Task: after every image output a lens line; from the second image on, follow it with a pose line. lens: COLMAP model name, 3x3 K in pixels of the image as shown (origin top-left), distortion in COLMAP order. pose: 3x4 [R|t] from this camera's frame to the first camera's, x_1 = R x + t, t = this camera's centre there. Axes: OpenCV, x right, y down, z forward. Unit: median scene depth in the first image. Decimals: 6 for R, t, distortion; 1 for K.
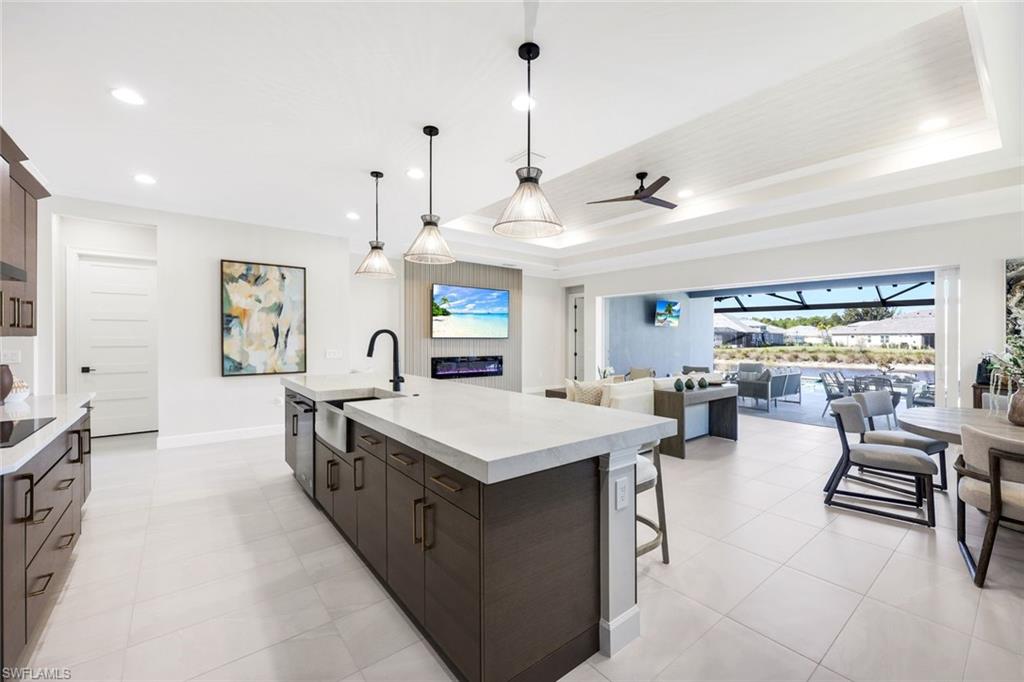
lens RADIAL K [[415.8, 0, 506.1], [0, 415.8, 340.3], [0, 0, 1]] dist [-0.001556, -0.000046]
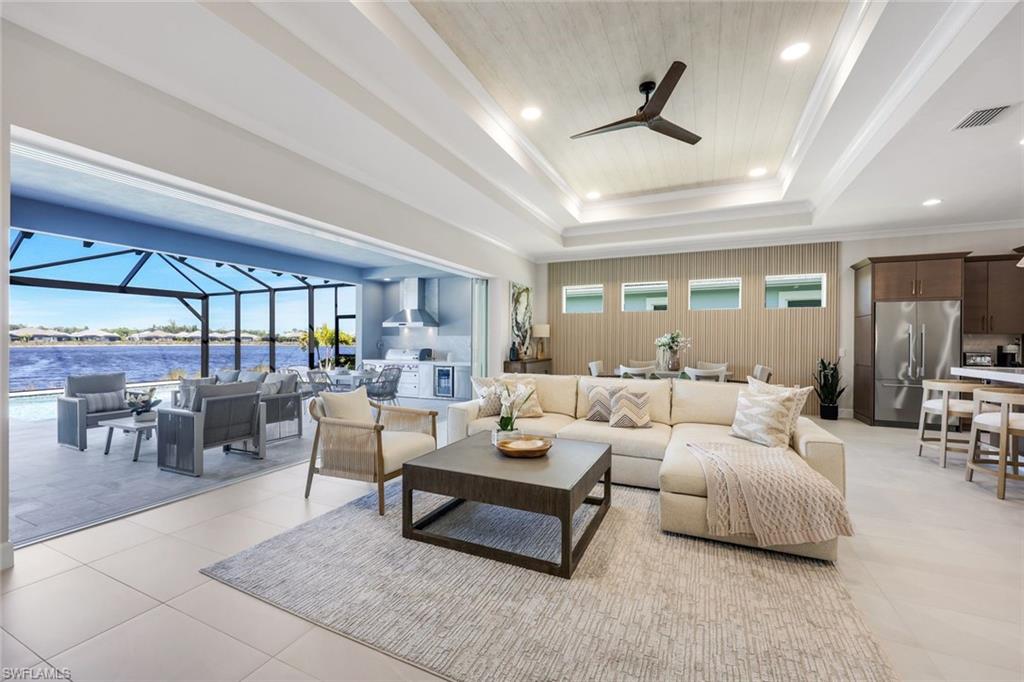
lens RADIAL K [[415.8, 0, 514.4], [0, 415.8, 342.5], [0, 0, 1]] dist [-0.001556, -0.000046]
pose [[-0.459867, -0.012670, 0.887898, -0.123186], [-0.000218, 0.999900, 0.014155, 0.009007], [-0.887988, 0.006316, -0.459823, 1.024393]]
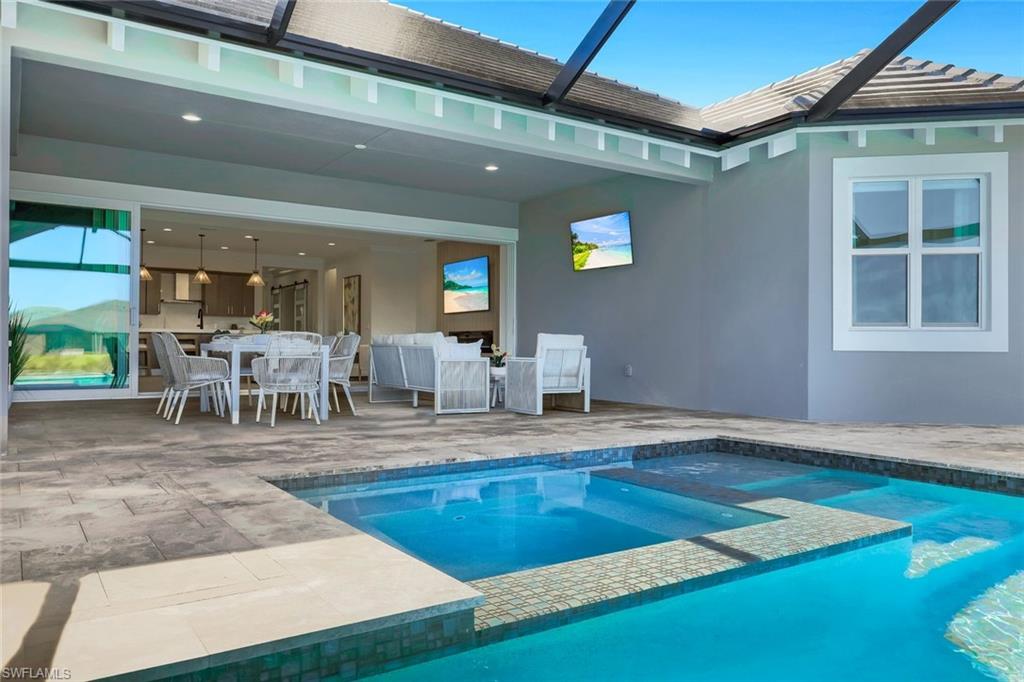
lens RADIAL K [[730.0, 0, 515.3], [0, 730.0, 339.9], [0, 0, 1]] dist [-0.002045, -0.001380]
pose [[-0.059128, -0.016814, -0.998109, 1.767312], [-0.012916, 0.999787, -0.016078, 0.093909], [0.998167, 0.011941, -0.059333, 1.314302]]
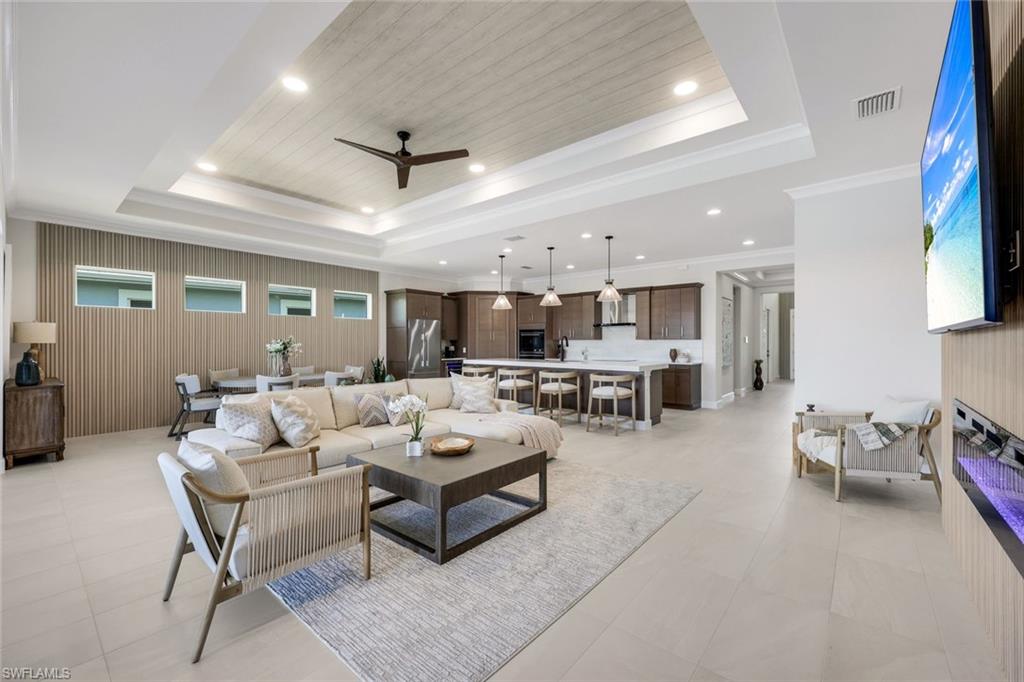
lens RADIAL K [[415.8, 0, 512.3], [0, 415.8, 341.3], [0, 0, 1]] dist [-0.001556, -0.000046]
pose [[-0.978128, -0.004689, -0.207950, 0.196436], [-0.005518, 0.999979, 0.003408, 0.000855], [0.207929, 0.004481, -0.978134, 1.247564]]
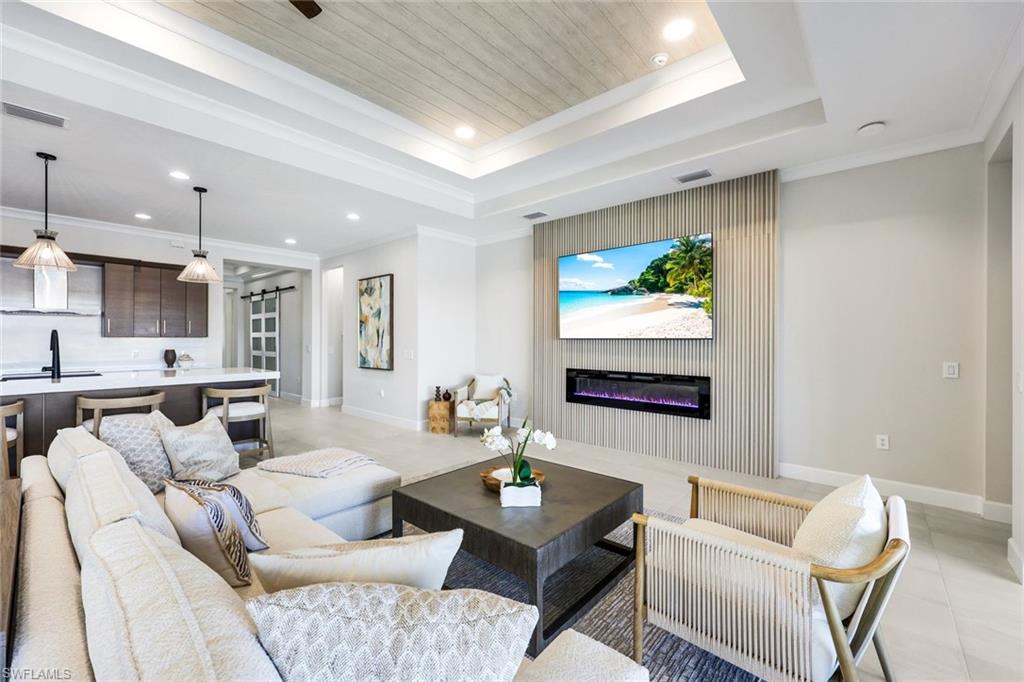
lens RADIAL K [[415.8, 0, 509.1], [0, 415.8, 339.0], [0, 0, 1]] dist [-0.001556, -0.000046]
pose [[0.182084, -0.004543, -0.983273, 0.465907], [-0.009326, 0.999936, -0.006347, -0.000041], [0.983239, 0.010326, 0.182030, 0.802286]]
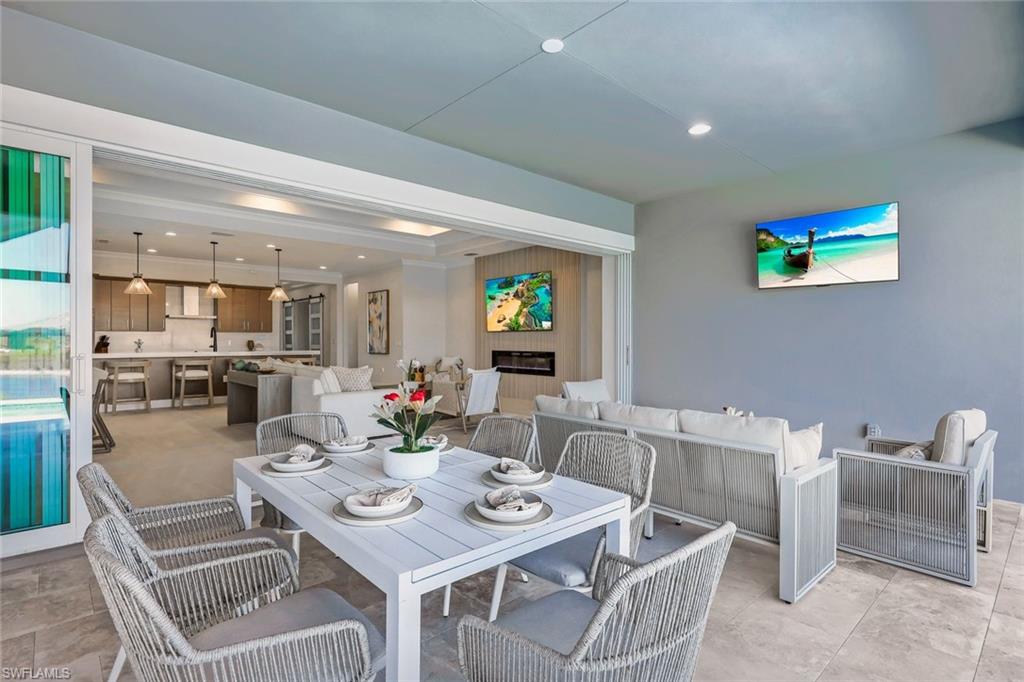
lens RADIAL K [[505.4, 0, 508.8], [0, 505.4, 342.2], [0, 0, 1]] dist [0.006465, 0.000718]
pose [[0.069289, -0.001509, -0.997596, 1.114137], [-0.007811, 0.999967, -0.002055, 0.023414], [0.997566, 0.007935, 0.069275, 0.971077]]
